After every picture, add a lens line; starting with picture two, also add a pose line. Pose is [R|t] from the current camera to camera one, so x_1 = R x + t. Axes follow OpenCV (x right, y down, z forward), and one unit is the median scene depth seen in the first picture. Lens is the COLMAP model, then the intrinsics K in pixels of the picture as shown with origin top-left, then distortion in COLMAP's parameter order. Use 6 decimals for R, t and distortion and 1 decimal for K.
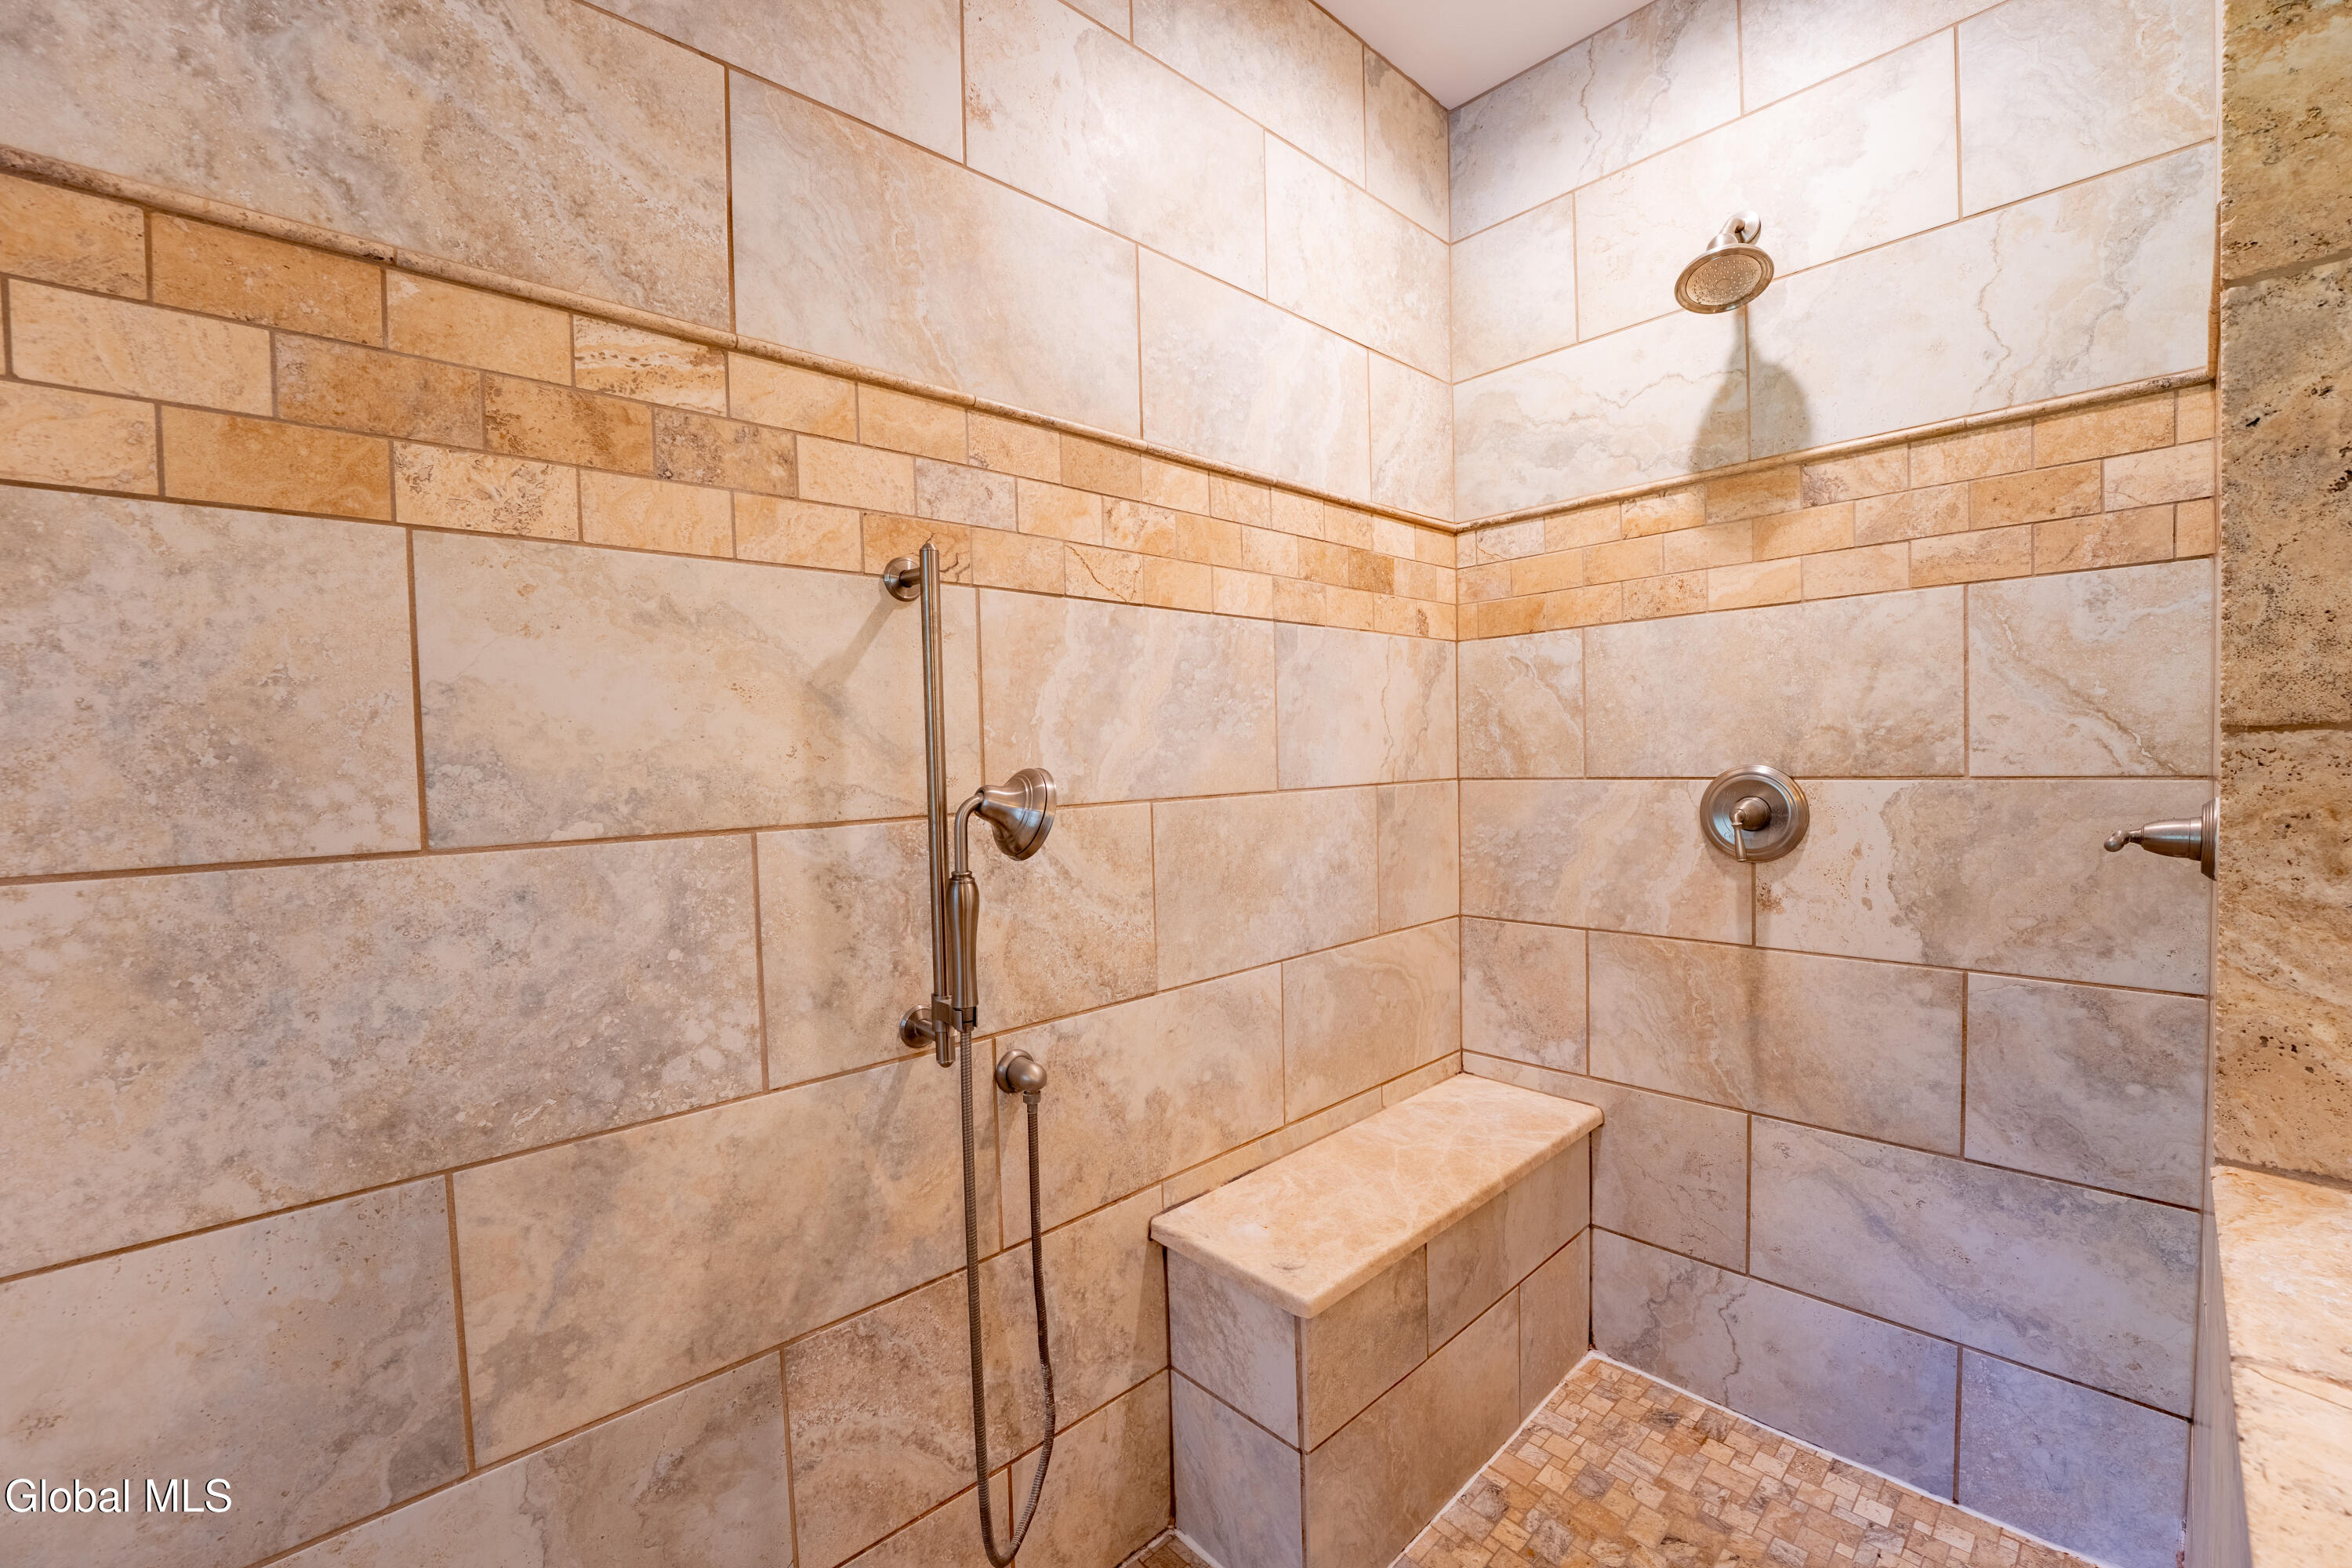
lens RADIAL K [[947.5, 0, 1171.2], [0, 947.5, 788.1], [0, 0, 1]] dist [-0.027730, 0.000489]
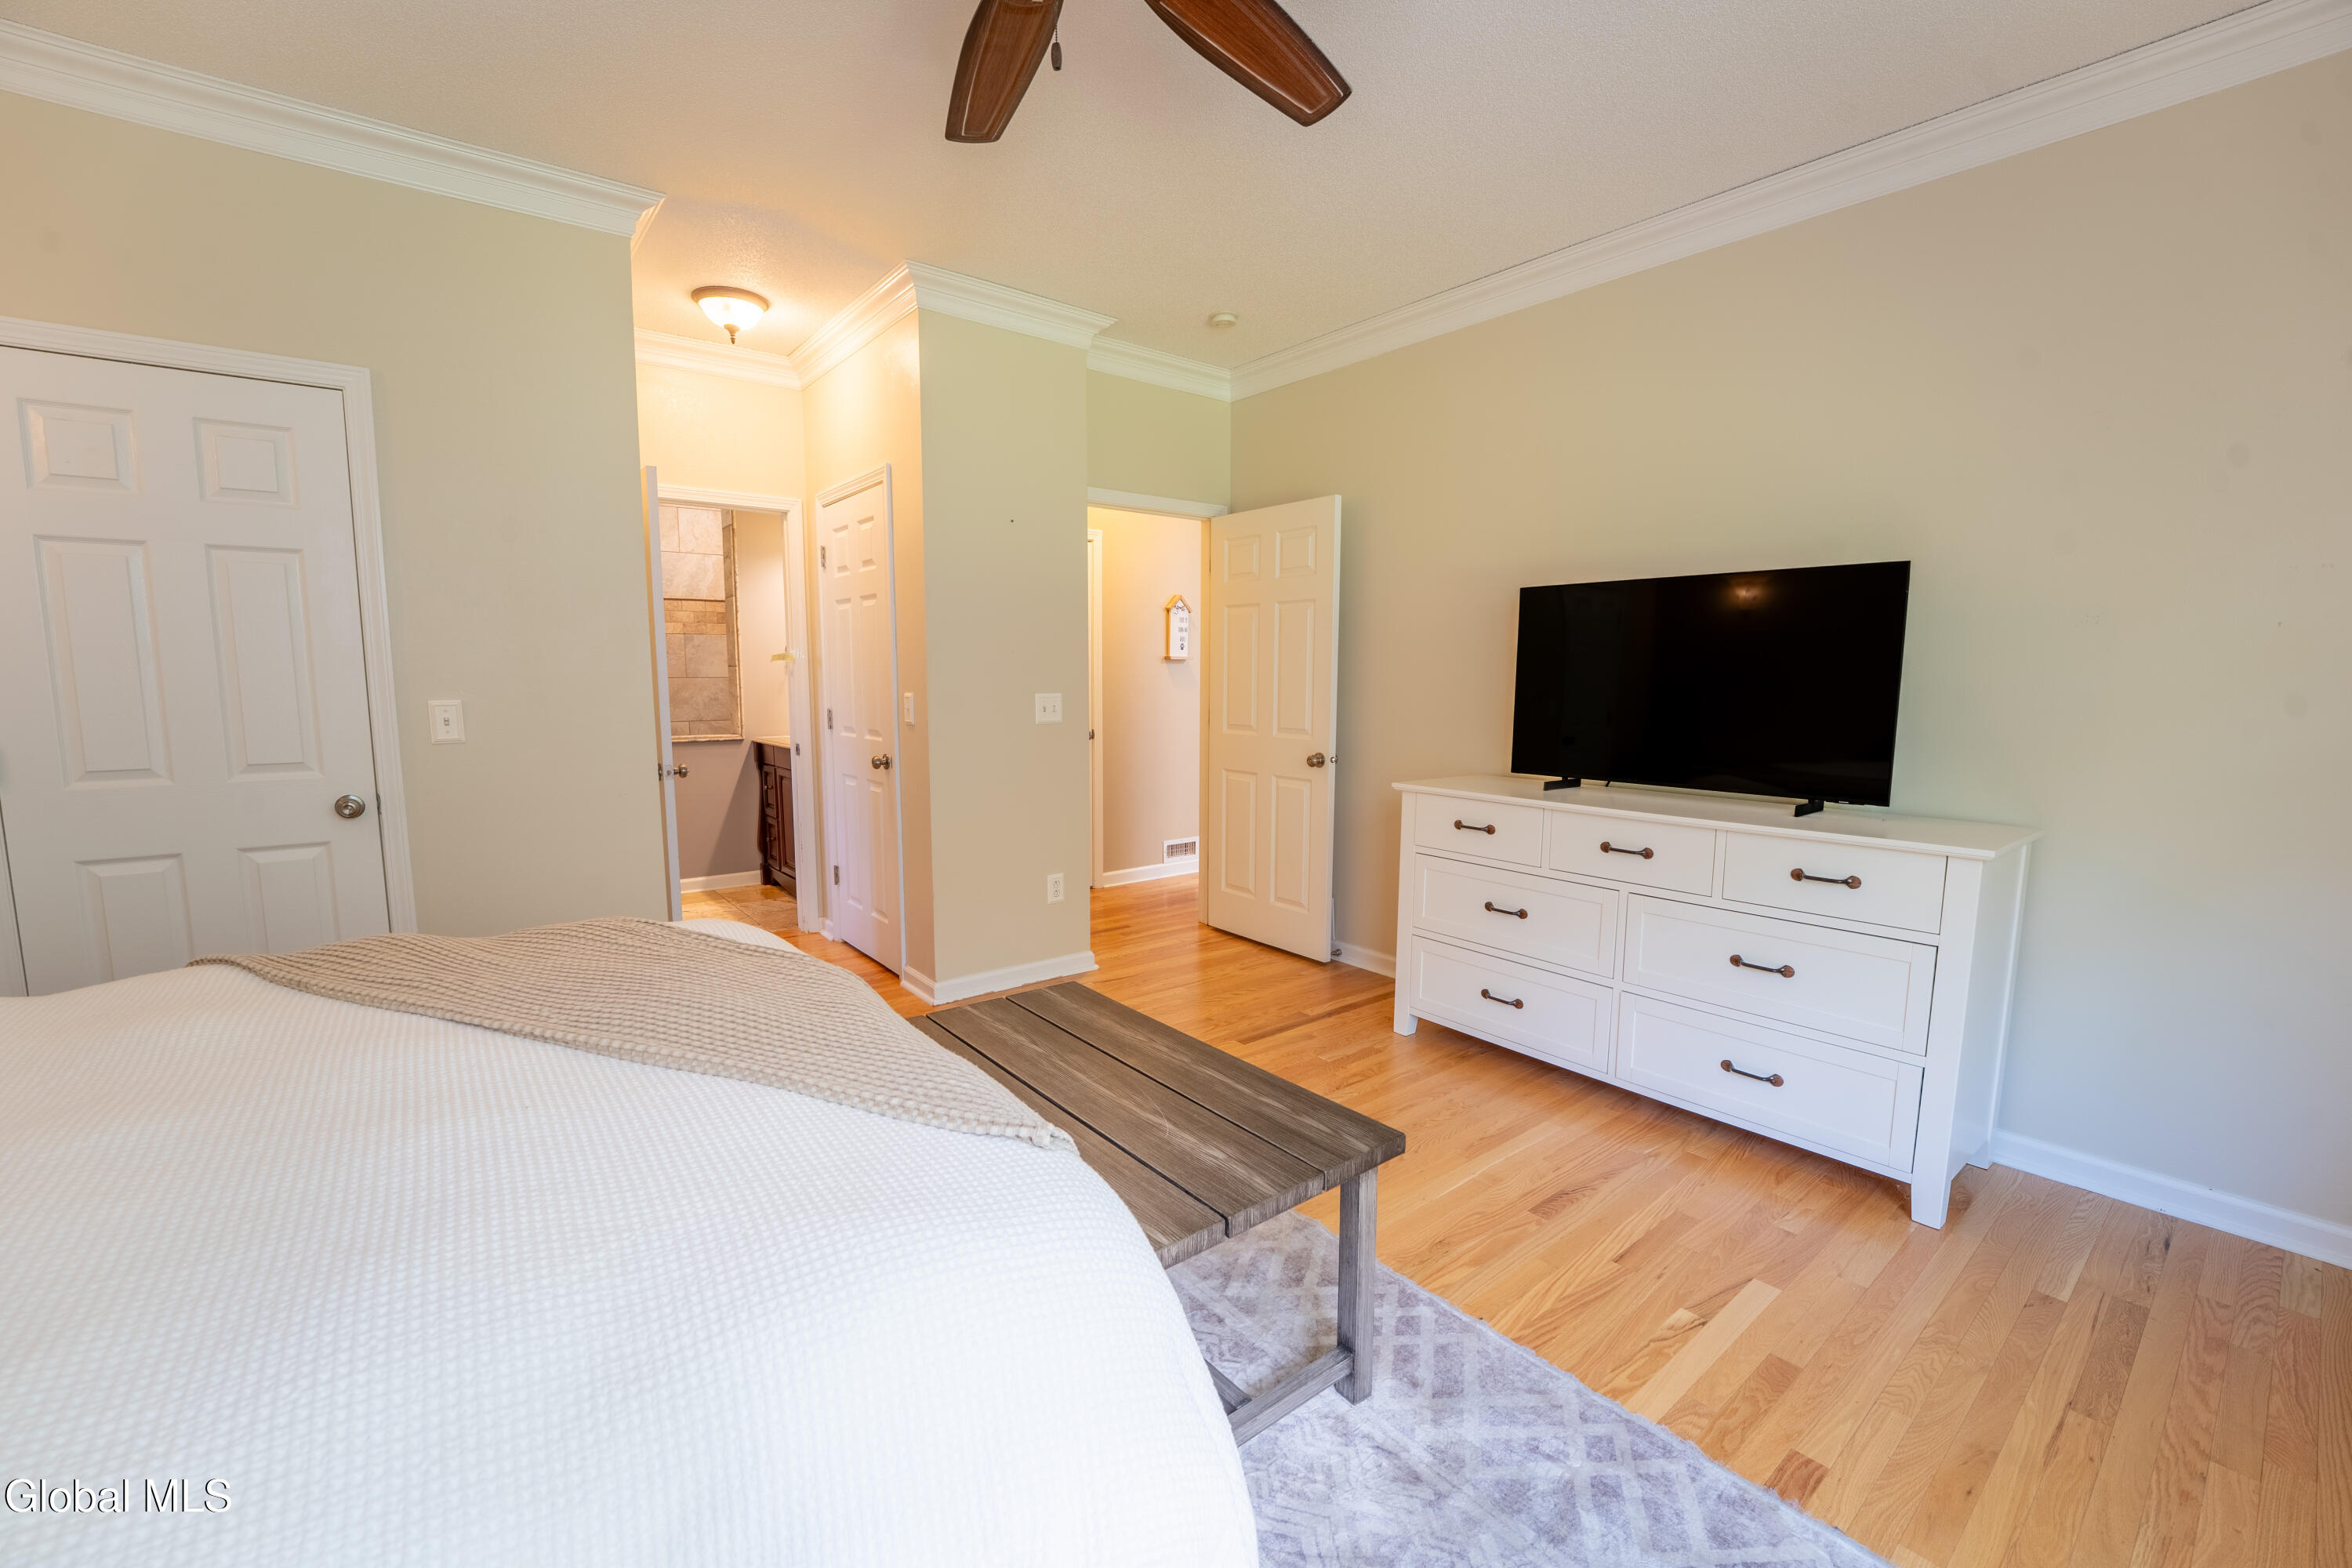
lens RADIAL K [[954.0, 0, 1173.2], [0, 954.0, 788.3], [0, 0, 1]] dist [-0.031191, 0.003913]
pose [[0.996550, 0.039609, -0.072939, 3.747674], [-0.033549, 0.996026, 0.082505, 0.106843], [0.075917, -0.079773, 0.993918, -4.291657]]
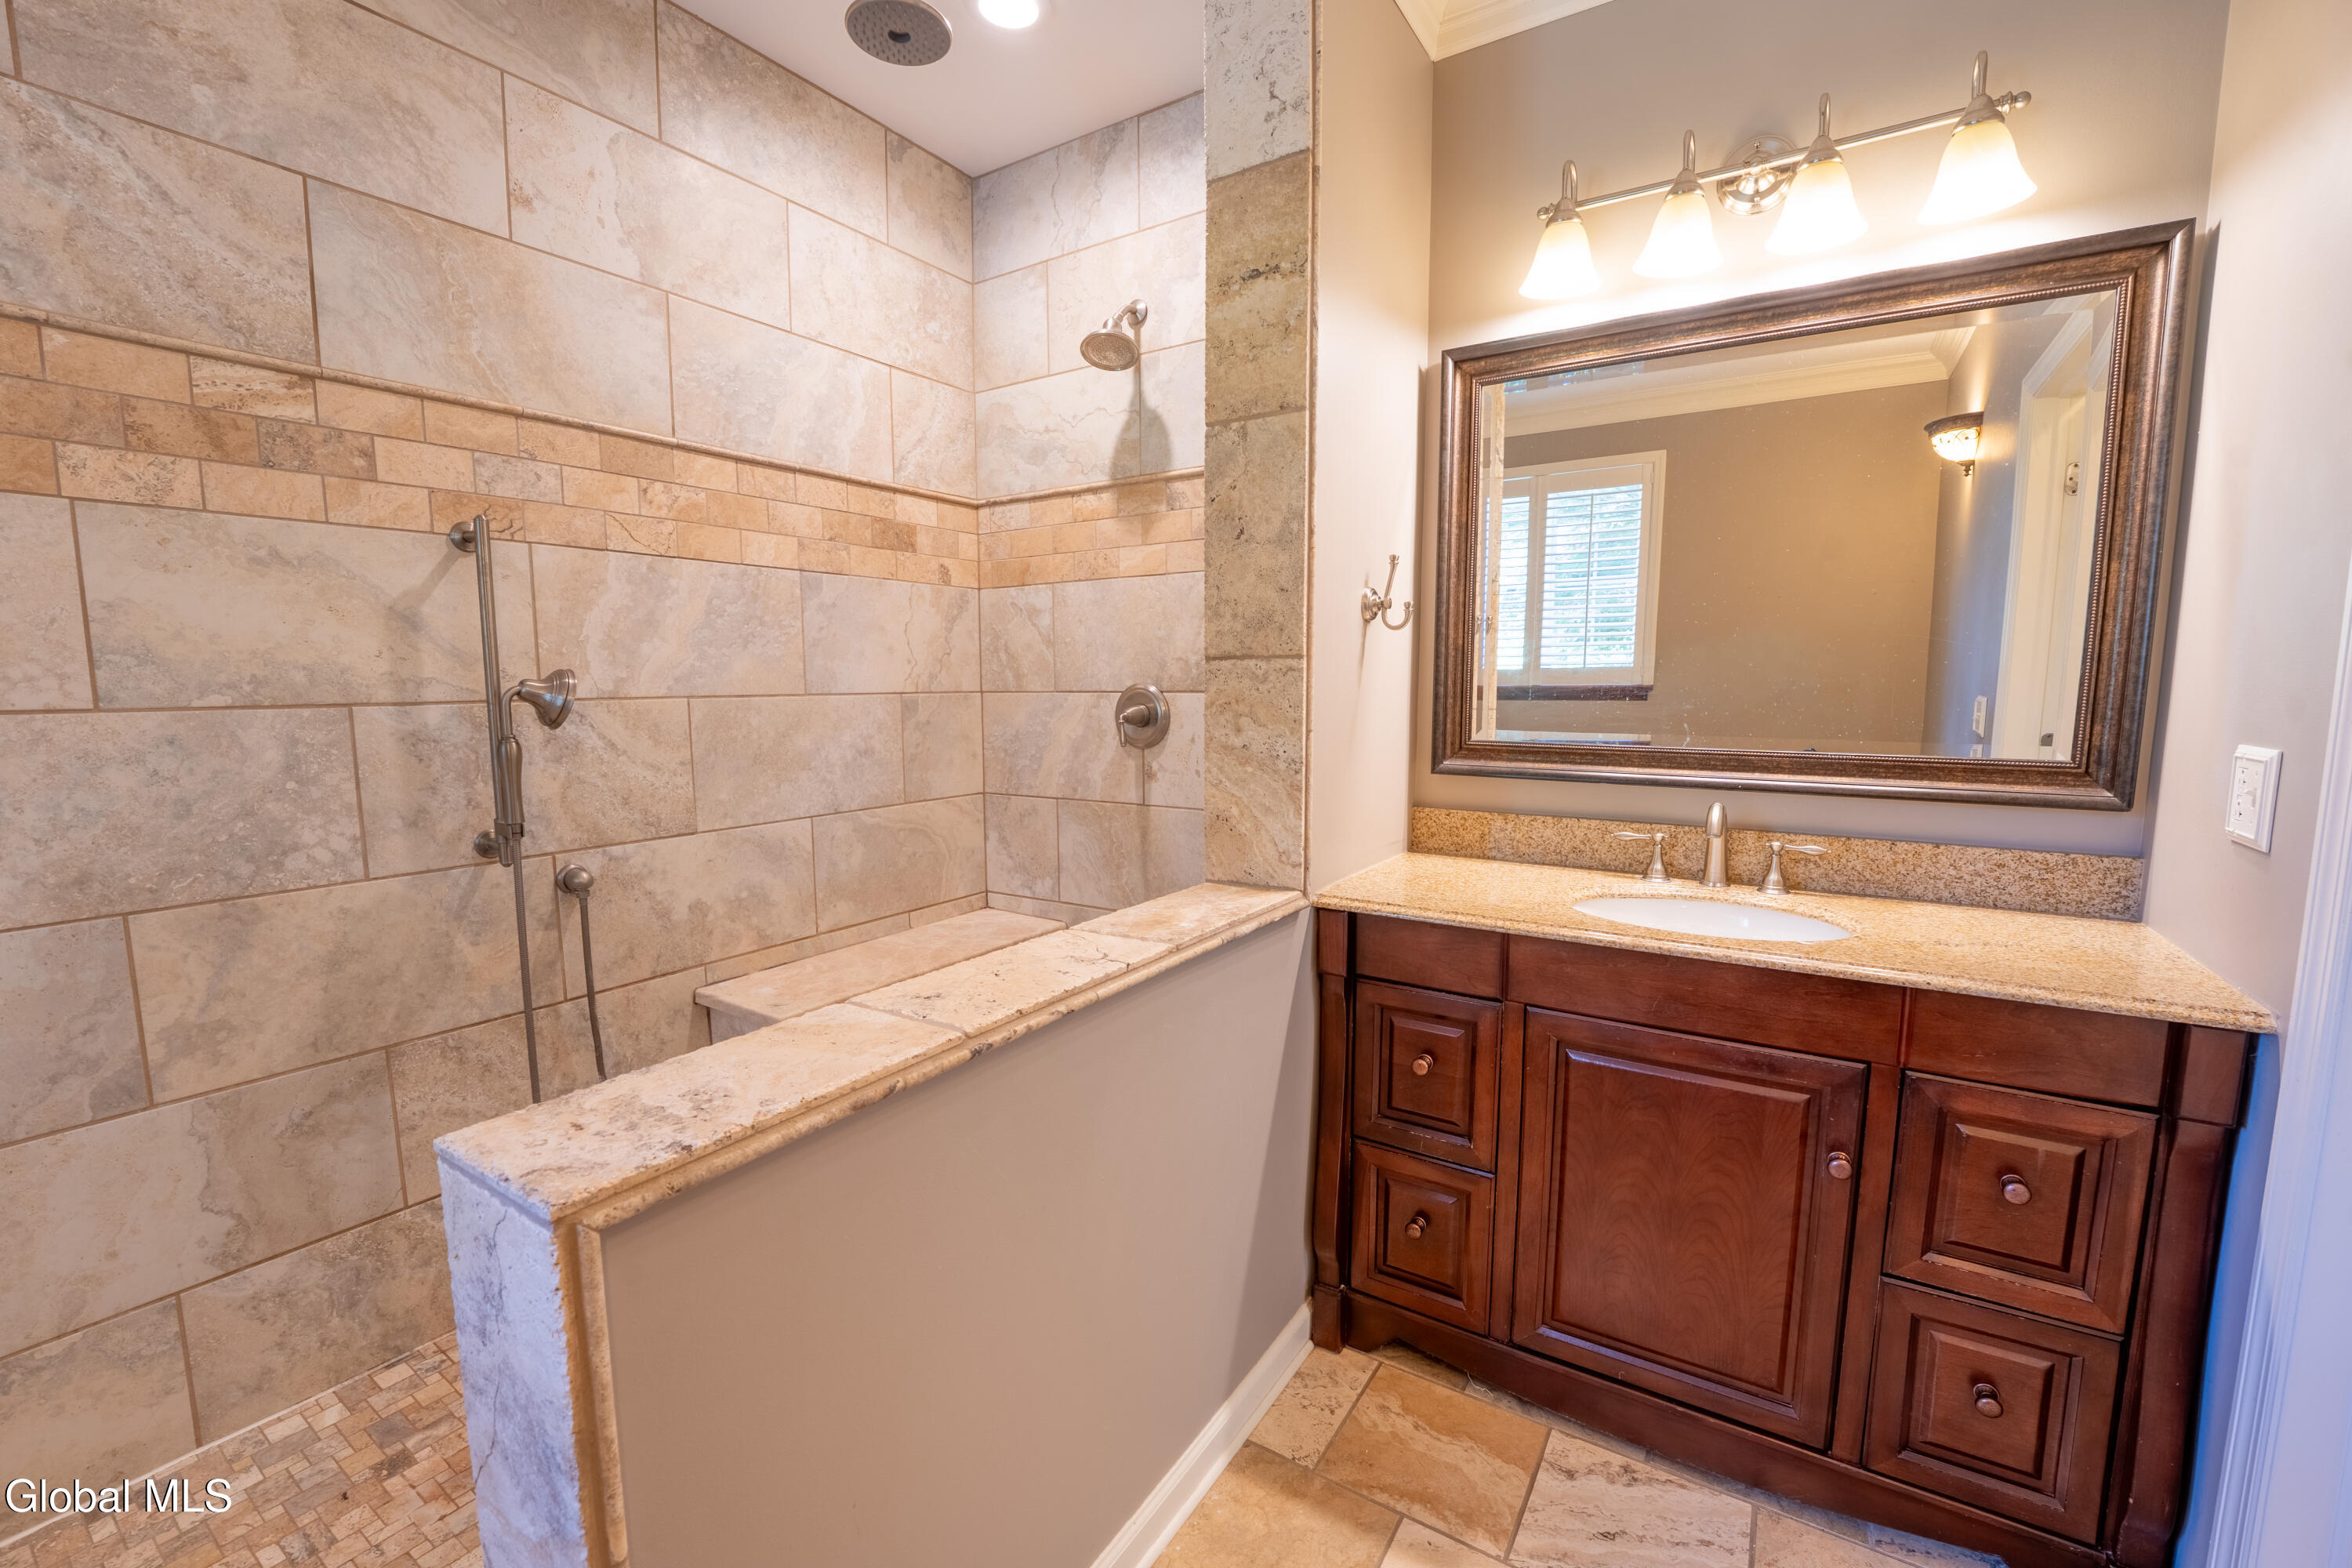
lens RADIAL K [[954.0, 0, 1173.2], [0, 954.0, 788.3], [0, 0, 1]] dist [-0.031191, 0.003913]
pose [[0.971017, -0.003765, 0.238981, 0.468141], [-0.013673, 0.997363, 0.071269, 0.051713], [-0.238619, -0.072471, 0.968405, -0.751281]]
